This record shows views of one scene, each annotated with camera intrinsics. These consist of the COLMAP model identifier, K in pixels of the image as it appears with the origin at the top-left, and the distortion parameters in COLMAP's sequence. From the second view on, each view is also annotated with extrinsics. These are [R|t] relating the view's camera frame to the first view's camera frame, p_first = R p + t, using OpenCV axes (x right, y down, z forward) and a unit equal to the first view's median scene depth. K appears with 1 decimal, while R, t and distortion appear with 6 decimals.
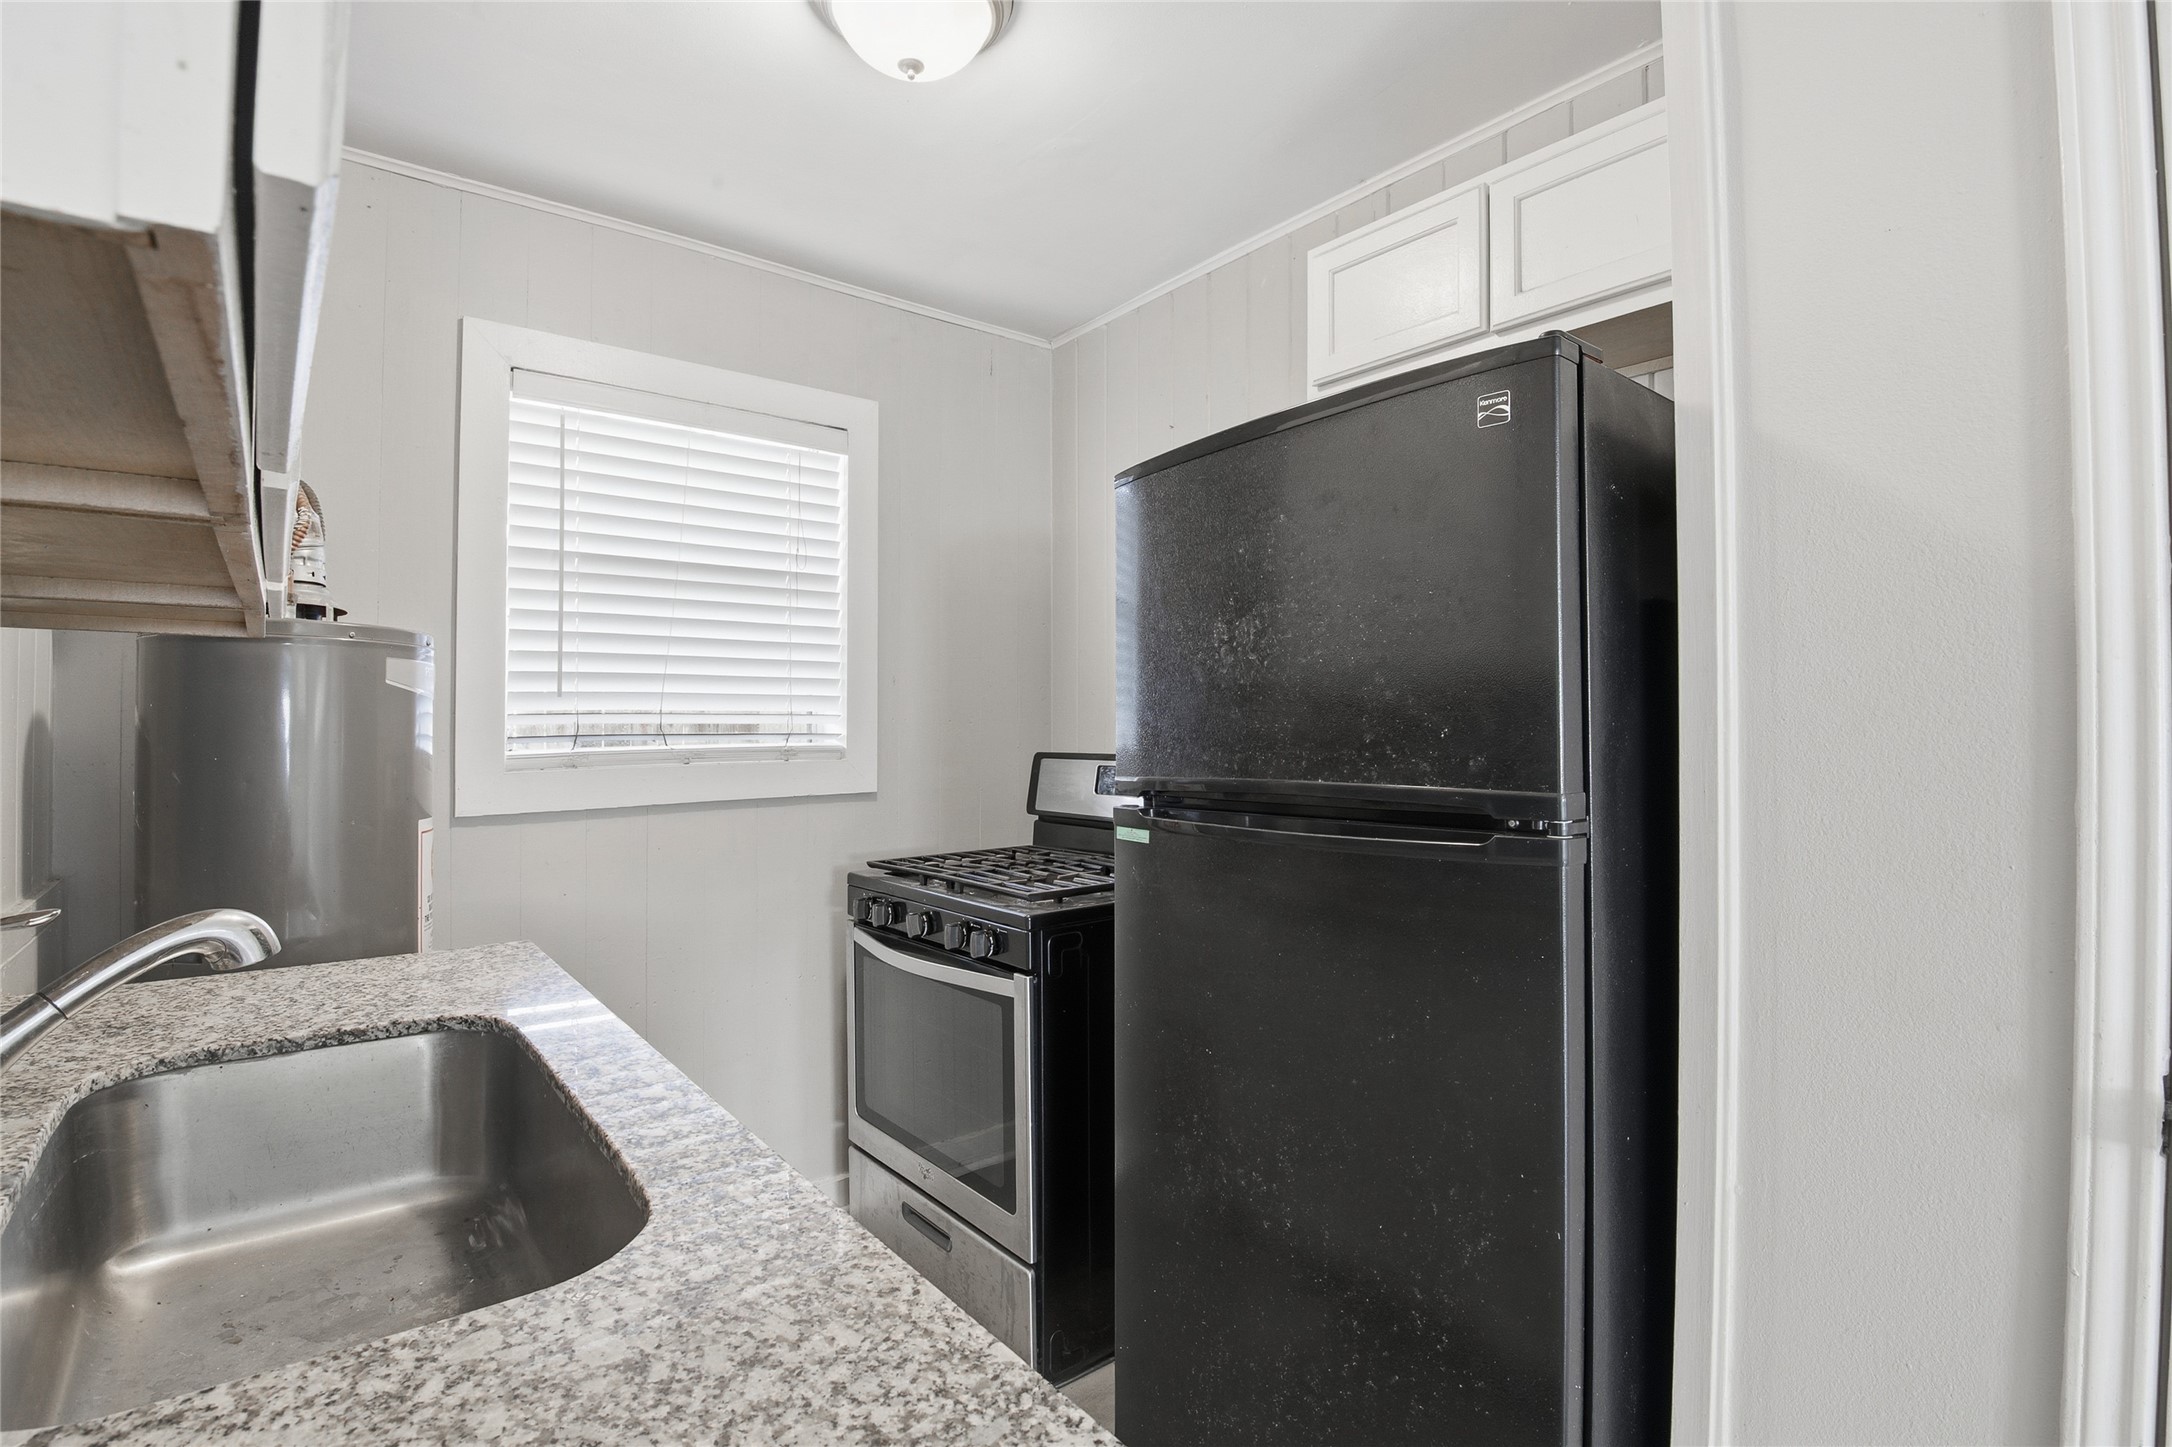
lens RADIAL K [[1010.6, 0, 1083.1], [0, 1010.6, 722.0], [0, 0, 1]] dist [-0.004925, -0.020761]
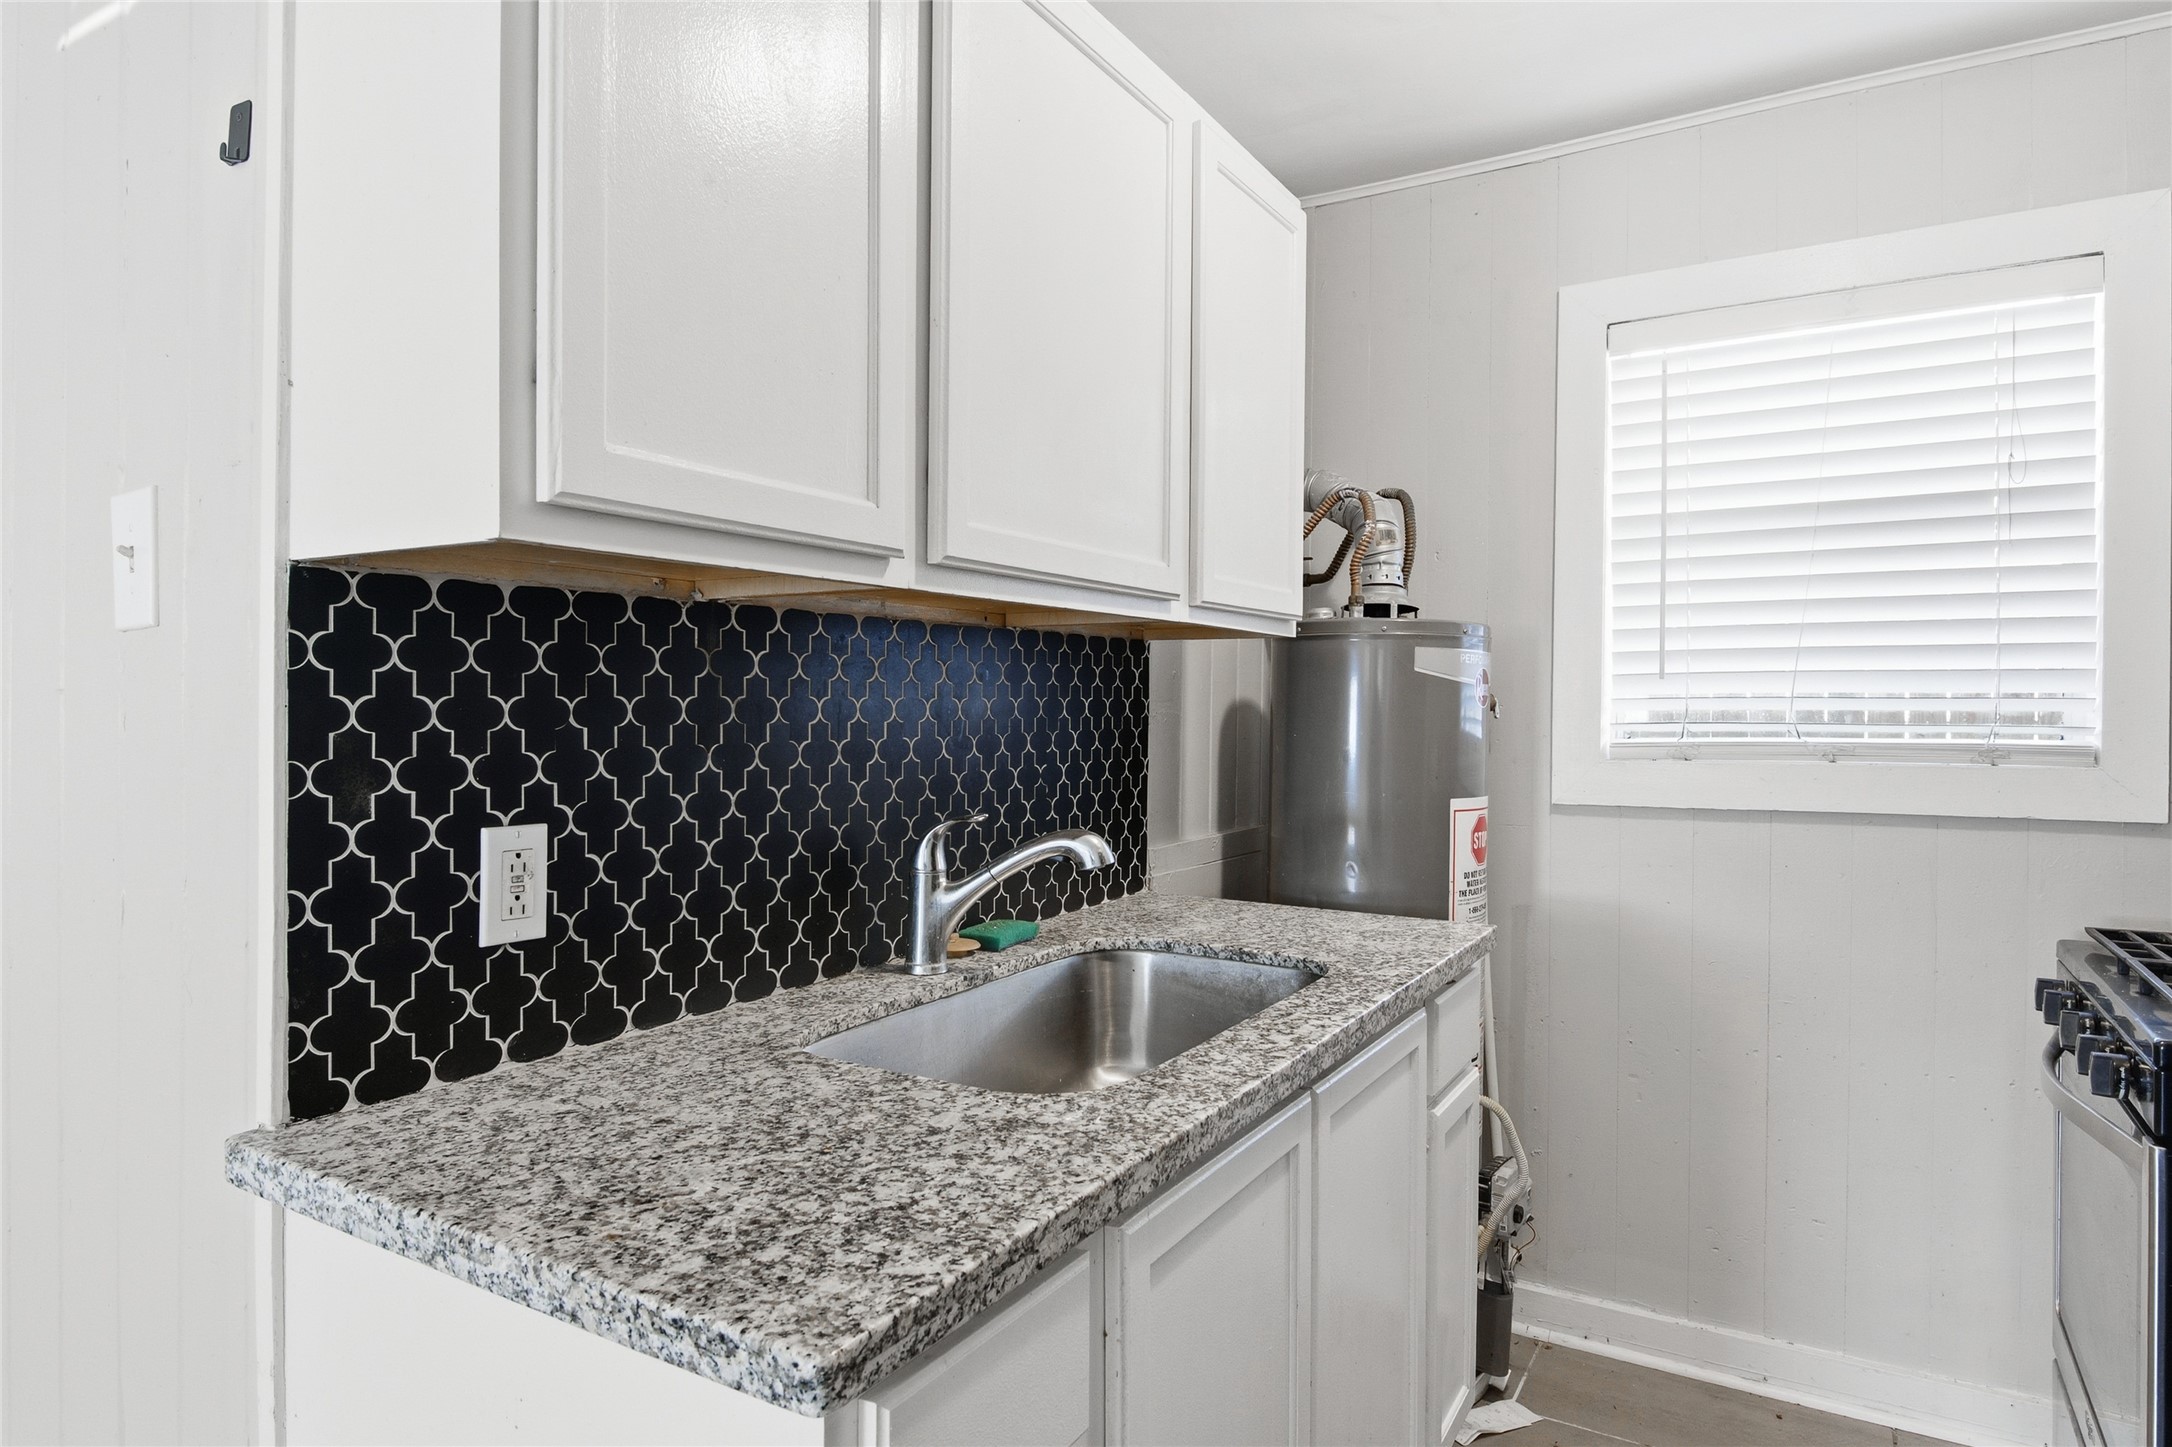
lens RADIAL K [[1254.4, 0, 1081.5], [0, 1254.4, 710.8], [0, 0, 1]] dist [0.033350, -0.044344]
pose [[0.336211, 0.004770, -0.941775, 0.413027], [-0.004135, 0.999985, 0.003589, 0.001624], [0.941778, 0.002687, 0.336226, 0.168012]]
